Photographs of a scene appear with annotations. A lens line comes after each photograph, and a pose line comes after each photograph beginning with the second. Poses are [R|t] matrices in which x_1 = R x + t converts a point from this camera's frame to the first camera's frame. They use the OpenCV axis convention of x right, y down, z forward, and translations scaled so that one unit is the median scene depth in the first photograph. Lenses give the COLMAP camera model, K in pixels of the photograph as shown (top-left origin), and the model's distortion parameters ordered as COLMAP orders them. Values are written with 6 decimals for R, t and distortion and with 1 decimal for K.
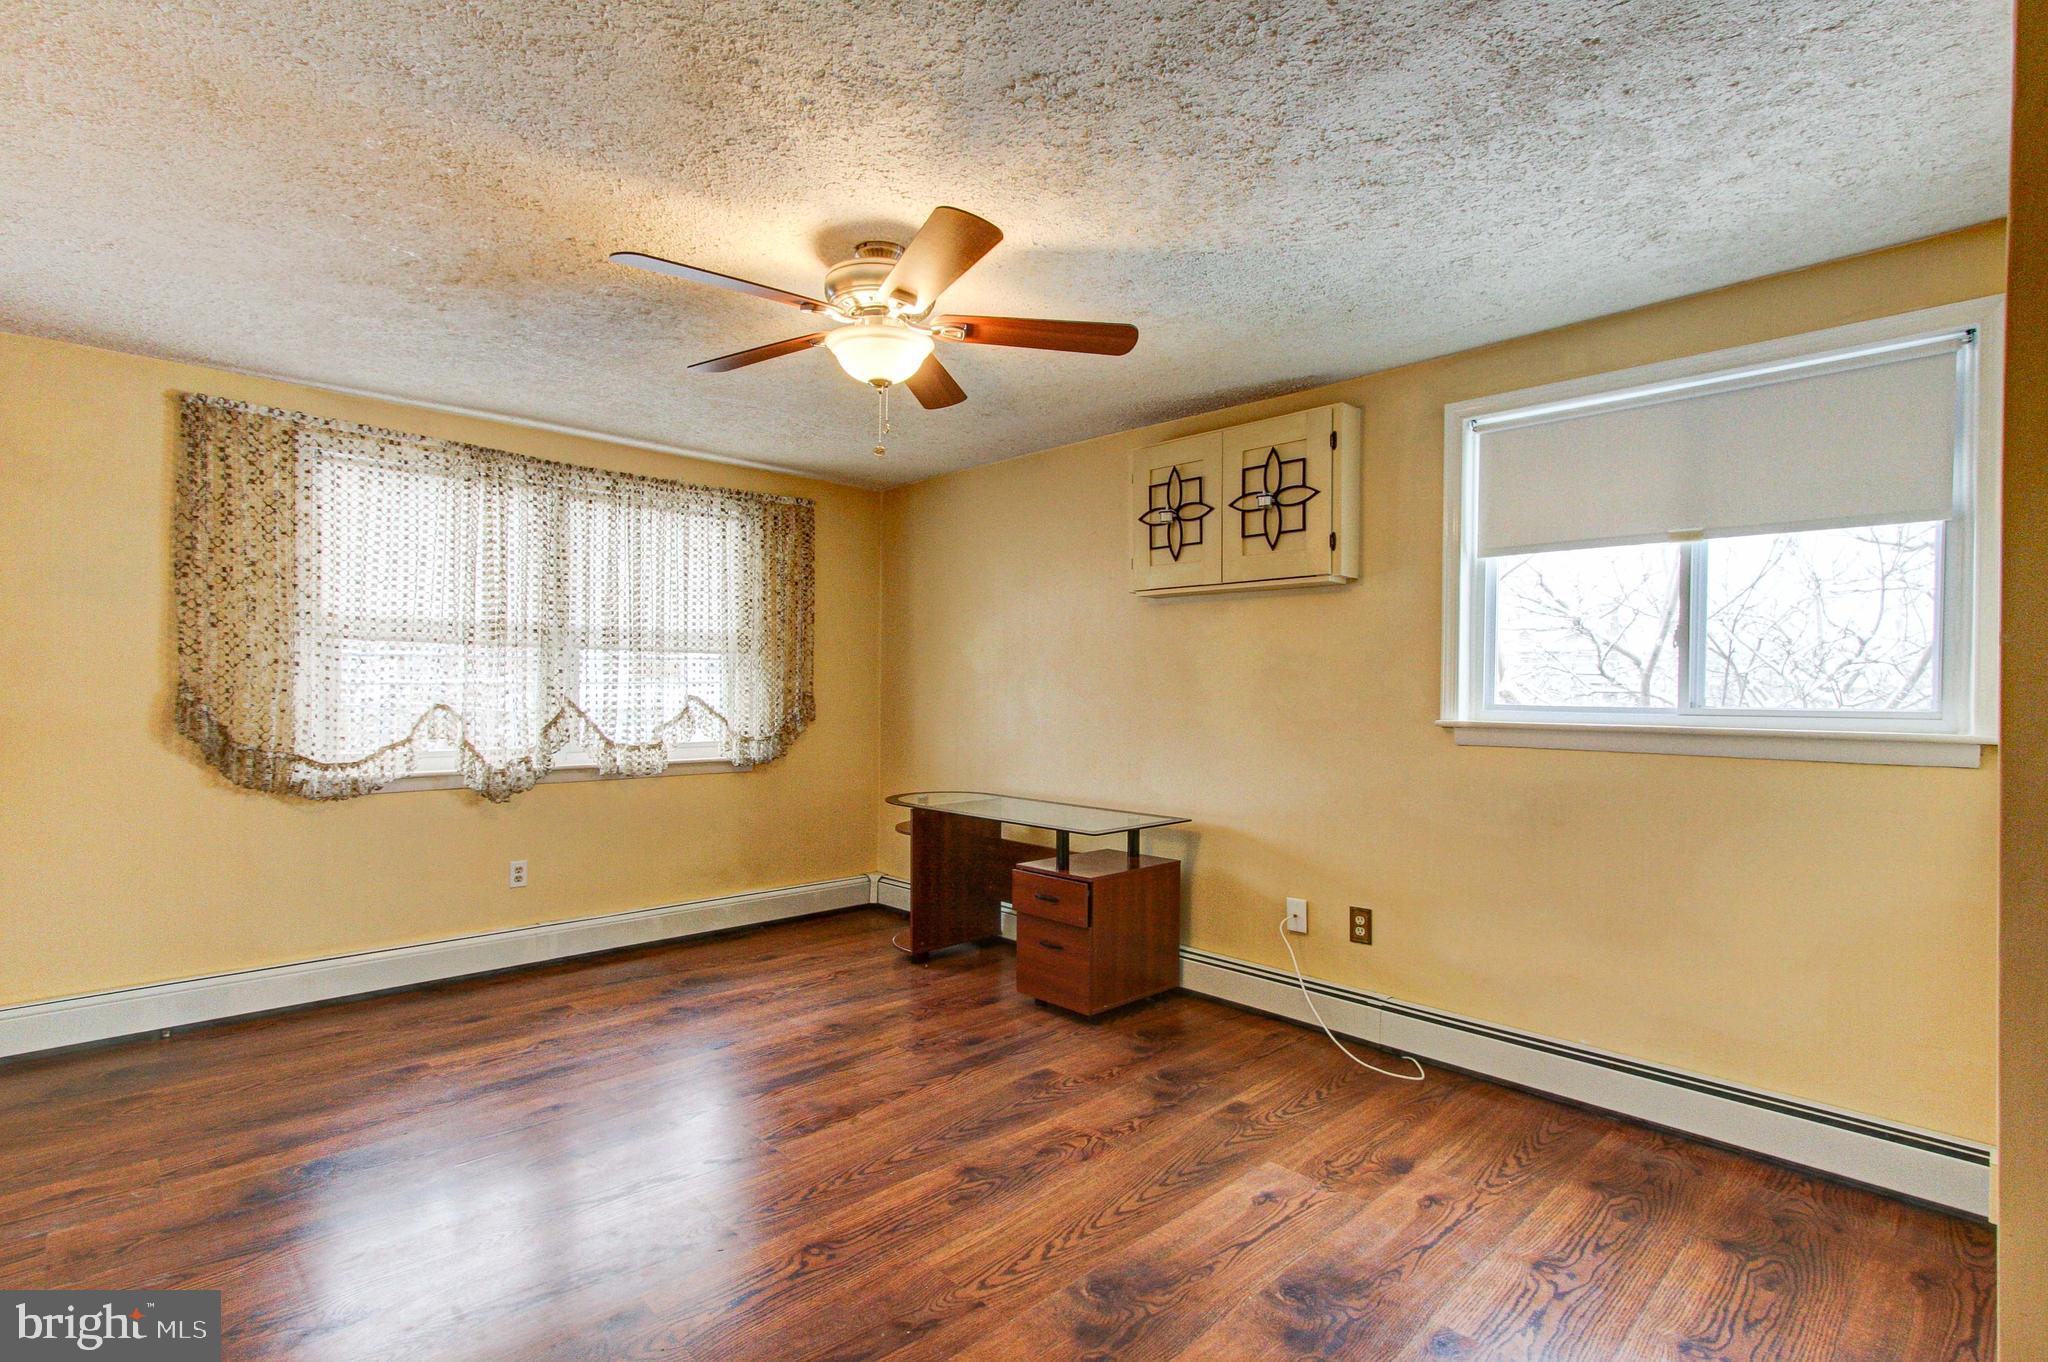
lens RADIAL K [[964.3, 0, 1025.4], [0, 964.3, 691.7], [0, 0, 1]] dist [0.000577, 0.001982]
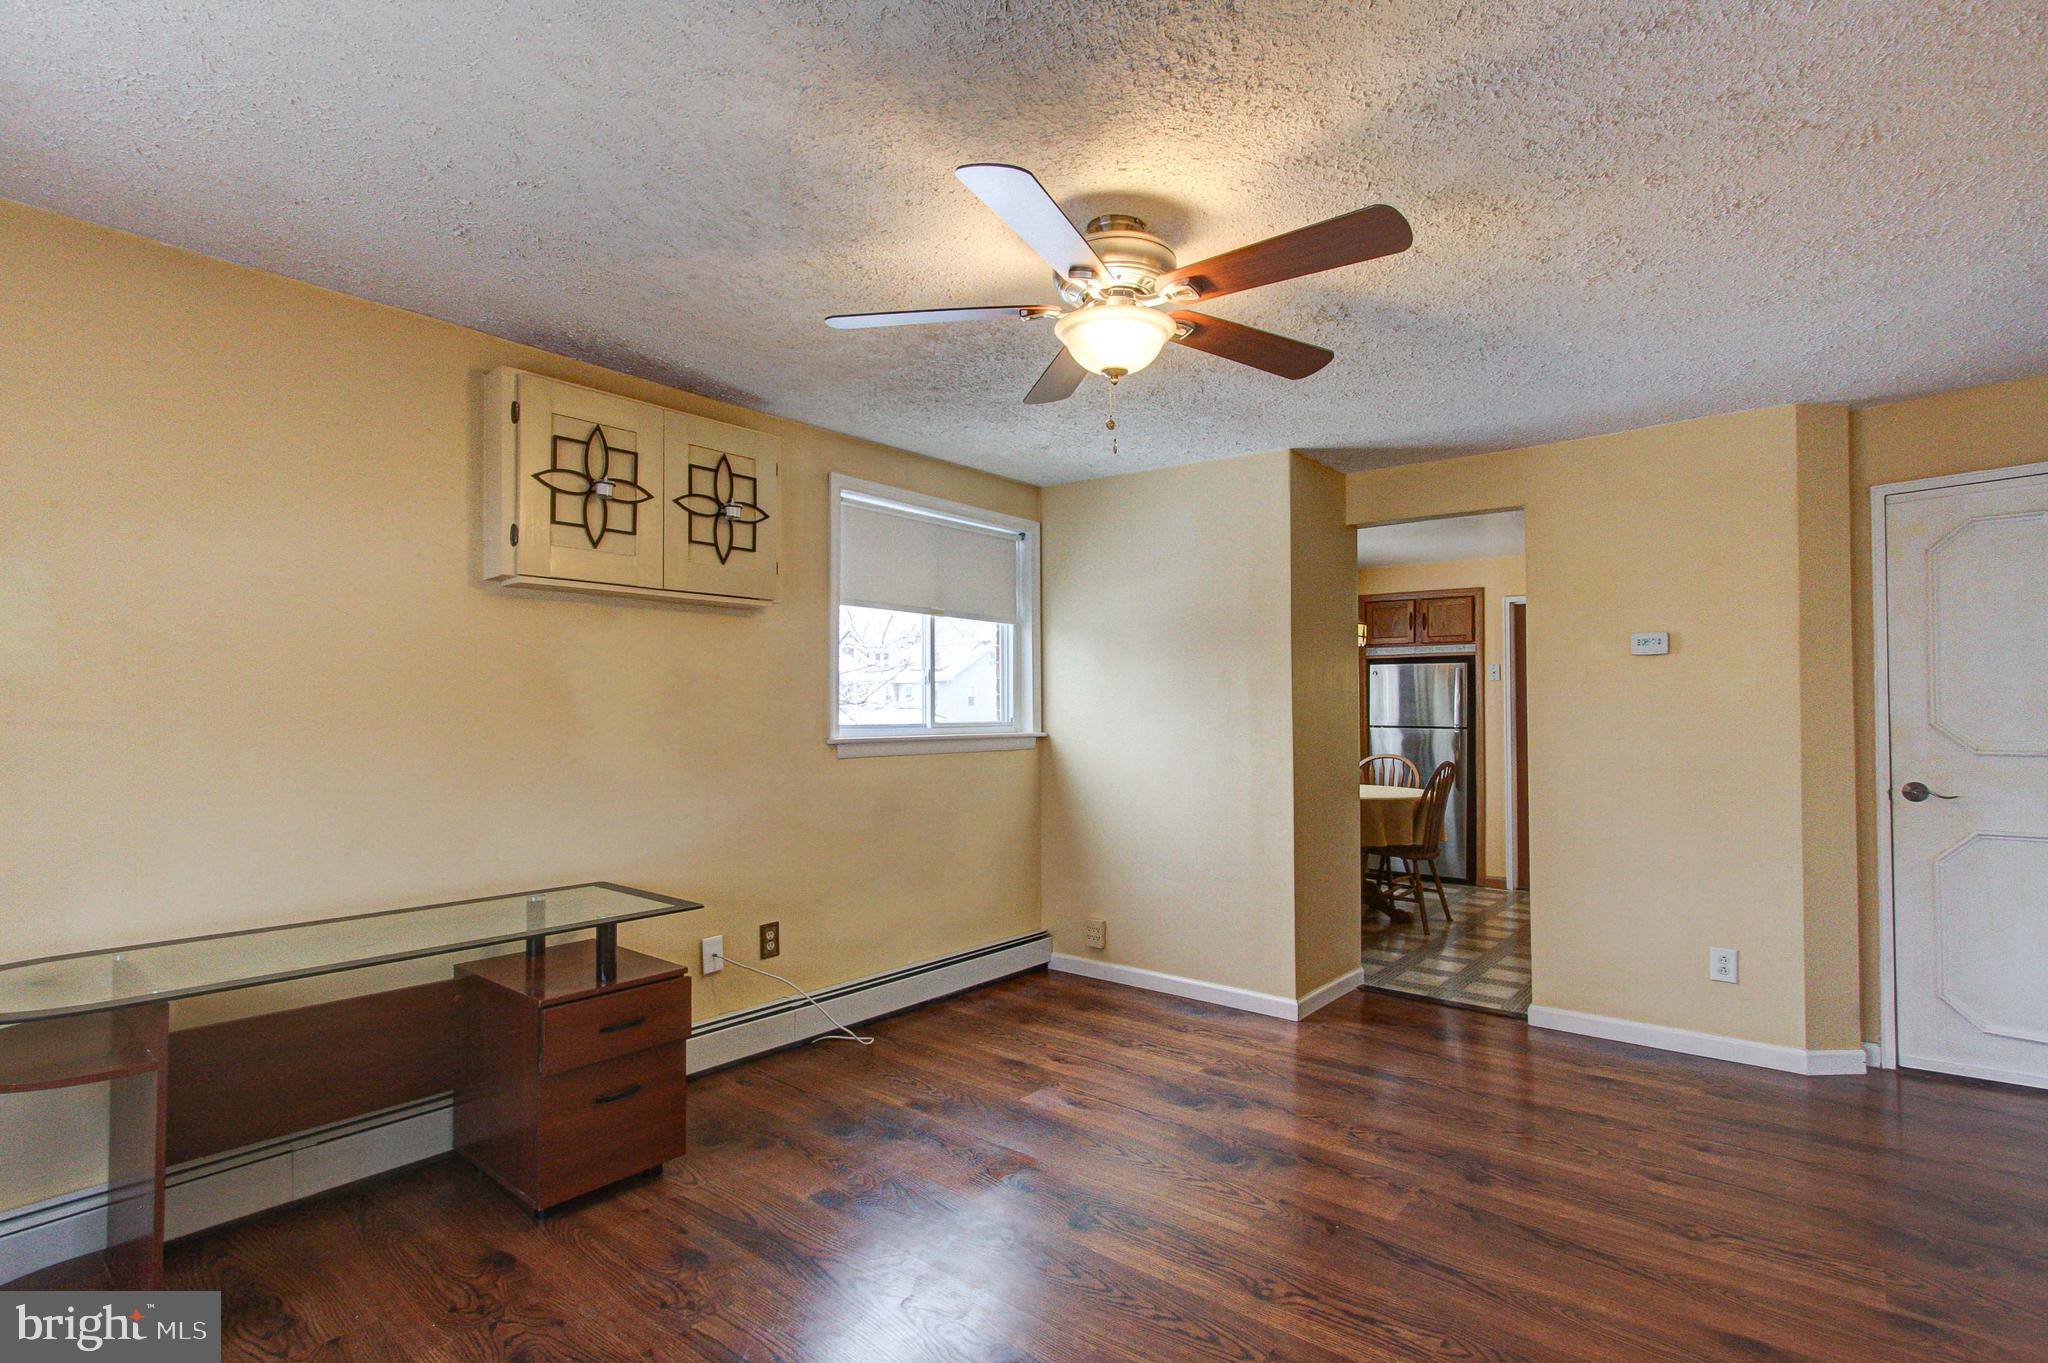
lens RADIAL K [[984.5, 0, 1025.8], [0, 984.5, 695.0], [0, 0, 1]] dist [0.005224, 0.001041]
pose [[-0.108945, 0.009530, 0.994002, -0.767781], [0.006577, 0.999939, -0.008866, -0.010934], [-0.994026, 0.005572, -0.109001, 0.869875]]
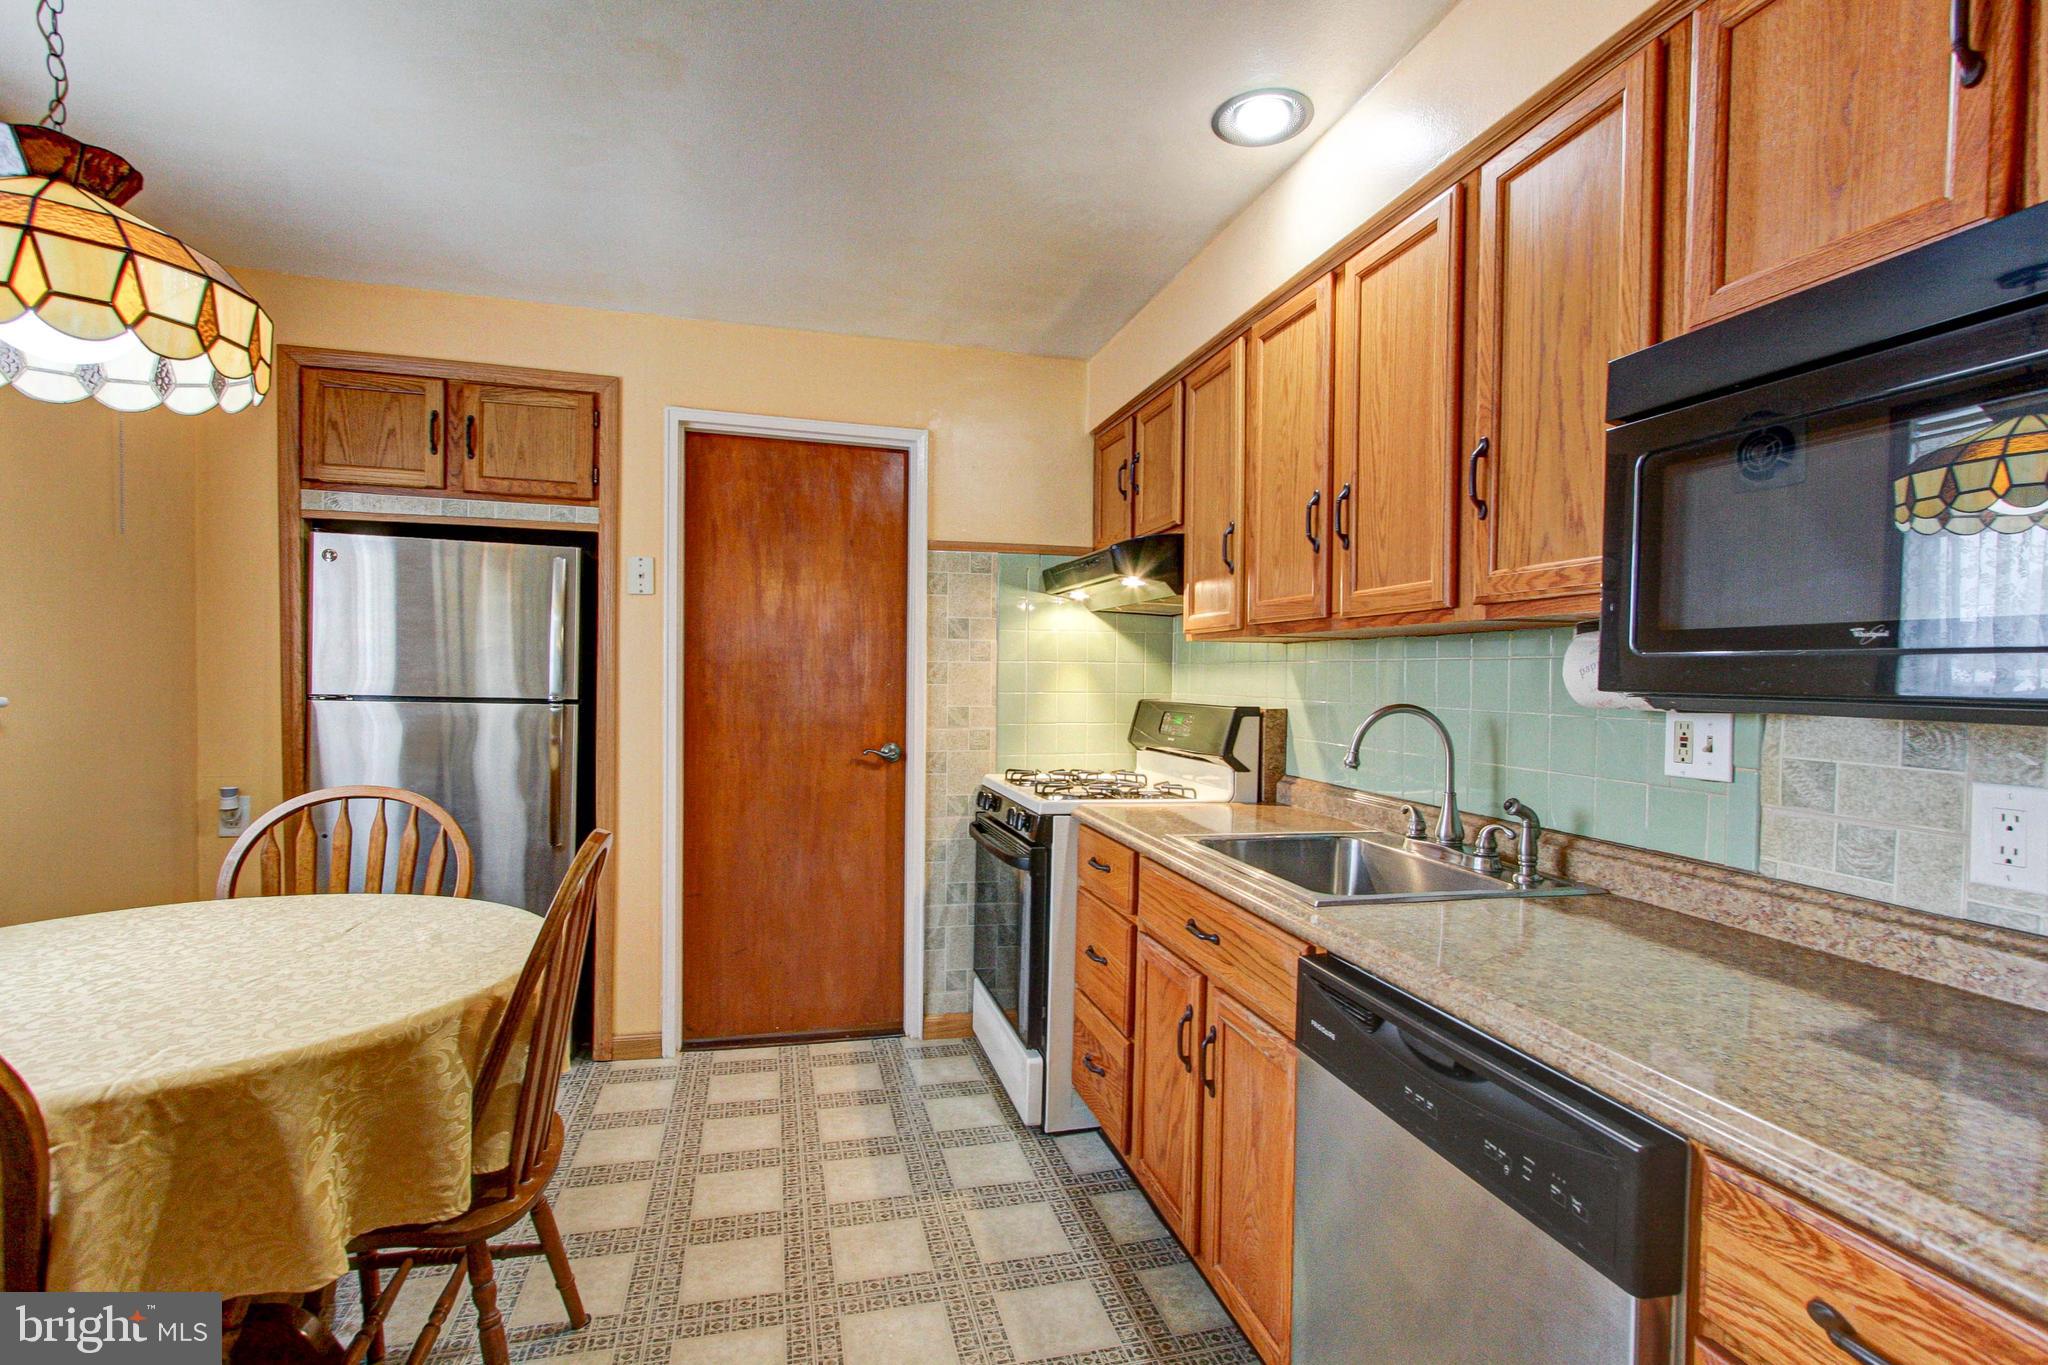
lens RADIAL K [[974.3, 0, 1025.8], [0, 974.3, 694.6], [0, 0, 1]] dist [0.000963, 0.002116]
pose [[-0.869565, -0.031604, 0.492807, 0.441545], [-0.020796, 0.999408, 0.027398, 0.007496], [-0.493381, 0.013576, -0.869707, 0.267243]]
